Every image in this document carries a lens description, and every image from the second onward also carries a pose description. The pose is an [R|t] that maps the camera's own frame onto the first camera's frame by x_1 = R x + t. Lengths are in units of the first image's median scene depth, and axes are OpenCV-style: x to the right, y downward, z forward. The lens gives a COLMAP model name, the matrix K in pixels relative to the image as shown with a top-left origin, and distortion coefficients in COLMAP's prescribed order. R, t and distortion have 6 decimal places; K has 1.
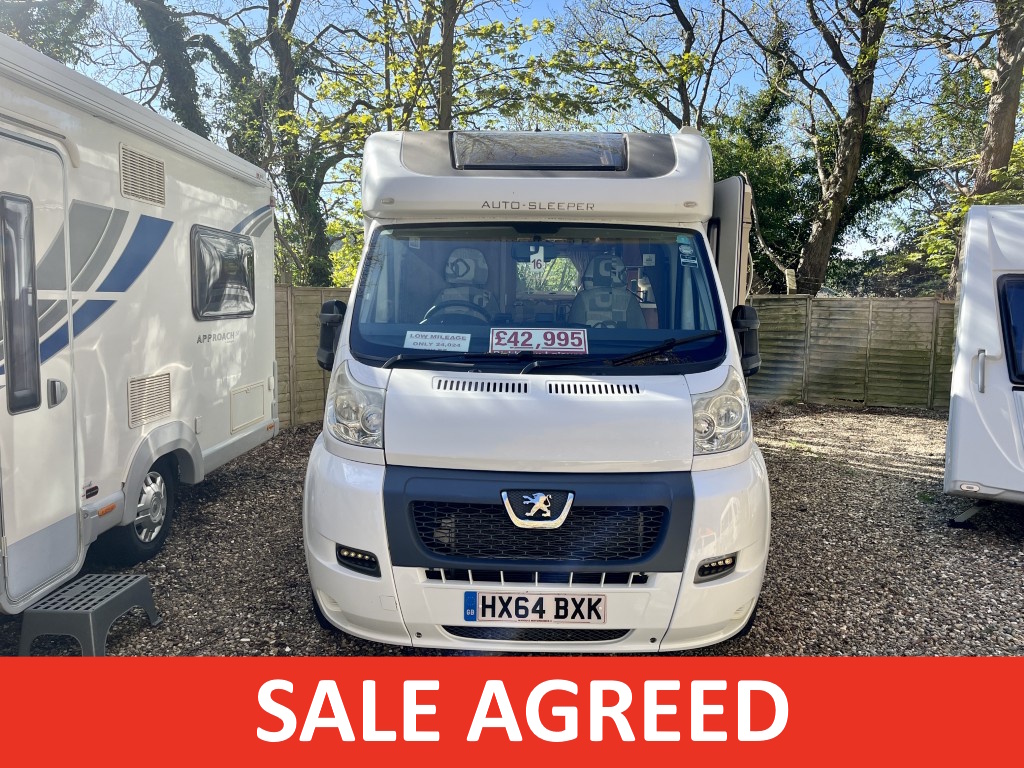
lens RADIAL K [[765.2, 0, 503.9], [0, 765.2, 387.8], [0, 0, 1]] dist [0.092352, -0.123135]
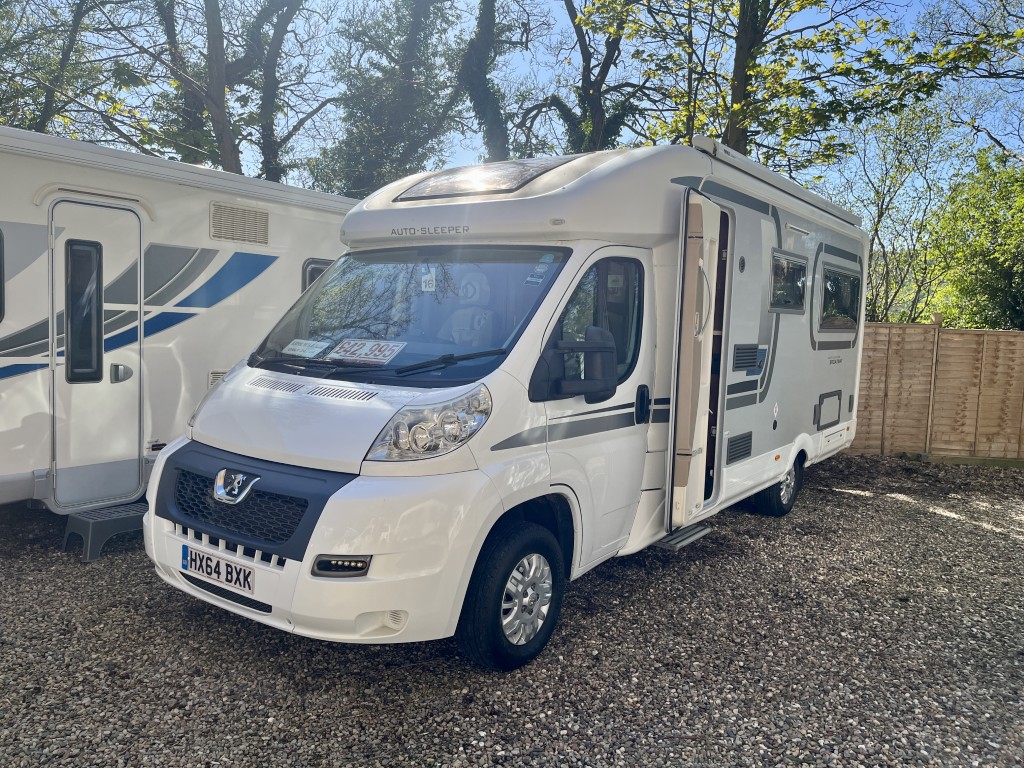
lens RADIAL K [[765.2, 0, 503.9], [0, 765.2, 387.8], [0, 0, 1]] dist [0.092352, -0.123135]
pose [[0.817746, 0.066234, -0.571756, 0.857952], [-0.090709, 0.995774, -0.014383, -0.011191], [0.568387, 0.063625, 0.820298, 0.207334]]
